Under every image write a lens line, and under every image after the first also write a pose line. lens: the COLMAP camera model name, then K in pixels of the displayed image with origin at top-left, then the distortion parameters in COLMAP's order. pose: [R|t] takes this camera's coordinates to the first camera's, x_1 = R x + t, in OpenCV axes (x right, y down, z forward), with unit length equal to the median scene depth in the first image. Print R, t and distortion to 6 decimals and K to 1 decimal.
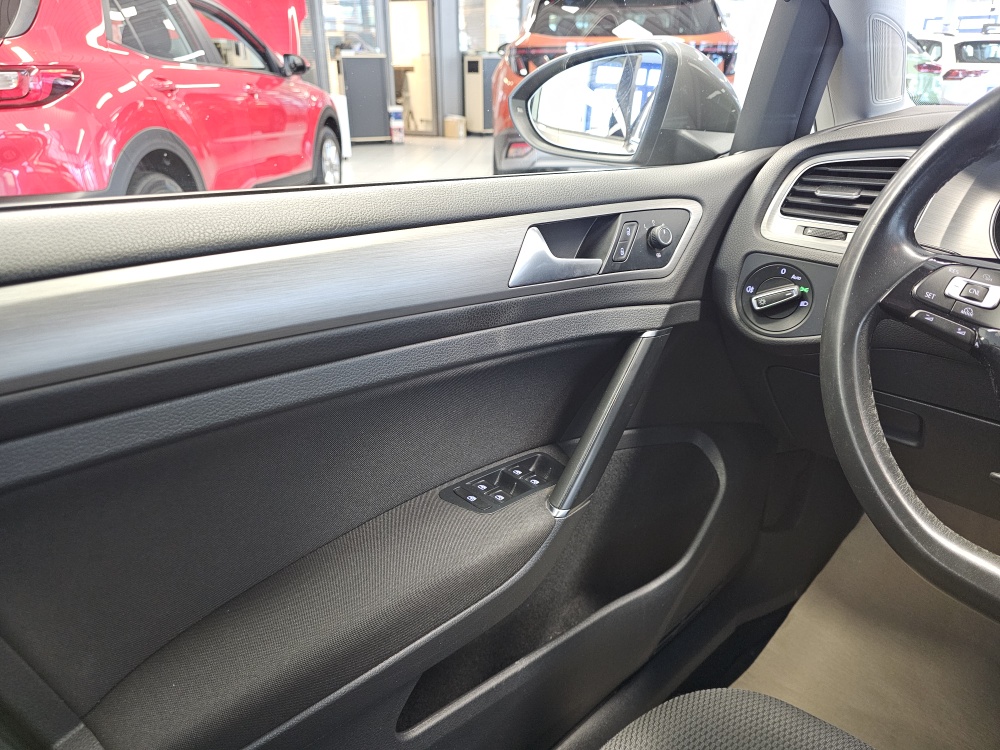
lens RADIAL K [[677.6, 0, 467.3], [0, 677.6, 372.4], [0, 0, 1]] dist [0.002705, -0.029784]
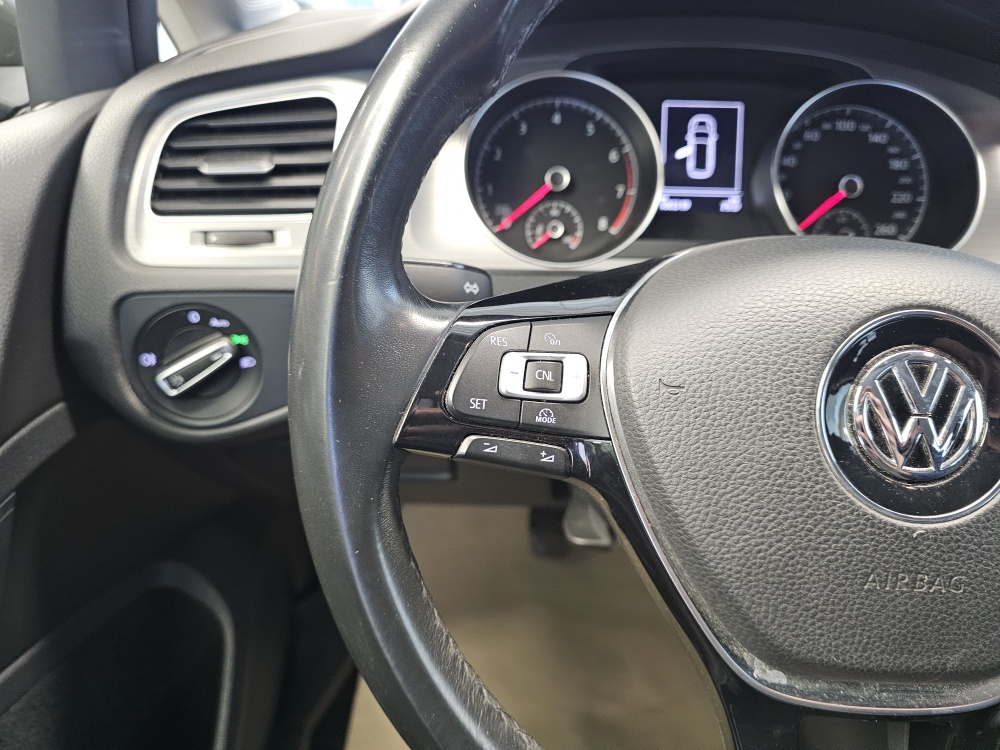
lens RADIAL K [[713.7, 0, 497.2], [0, 713.7, 367.3], [0, 0, 1]] dist [0.001068, -0.027338]
pose [[0.683300, -0.328581, 0.652024, 0.240988], [0.272205, 0.943276, 0.190092, -0.155210], [-0.677500, 0.047594, 0.733982, 0.400732]]
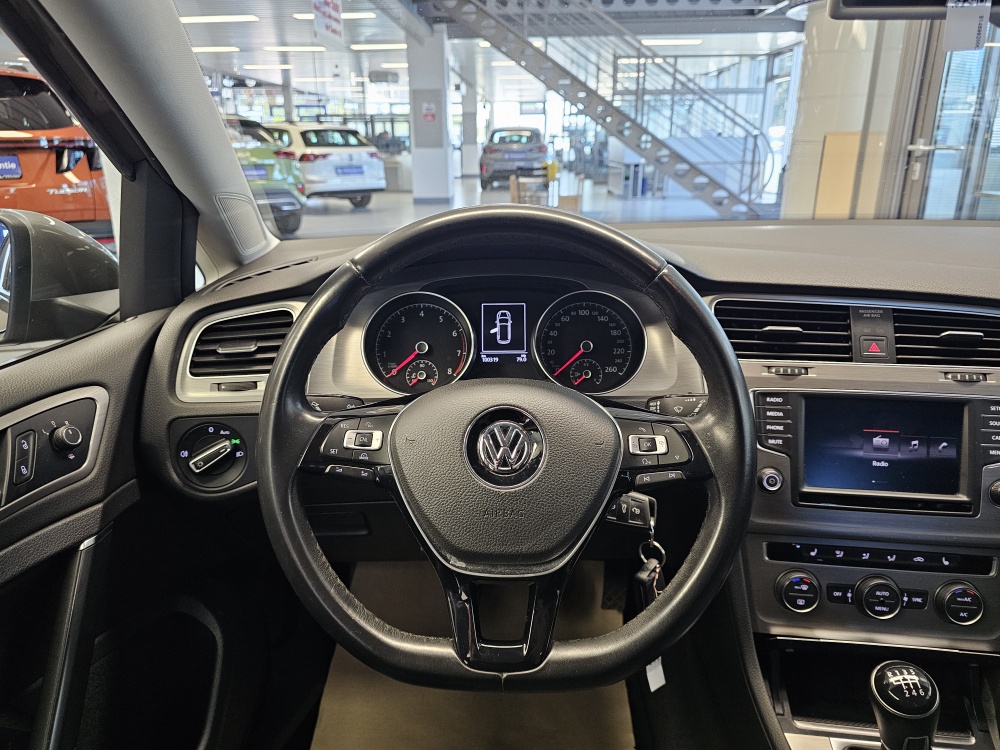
lens RADIAL K [[682.8, 0, 497.7], [0, 682.8, 369.6], [0, 0, 1]] dist [0.072436, -0.084807]
pose [[0.663909, -0.223325, 0.713688, 0.024635], [0.302370, 0.953040, 0.016942, -0.122981], [-0.683957, 0.204550, 0.700259, -0.059842]]
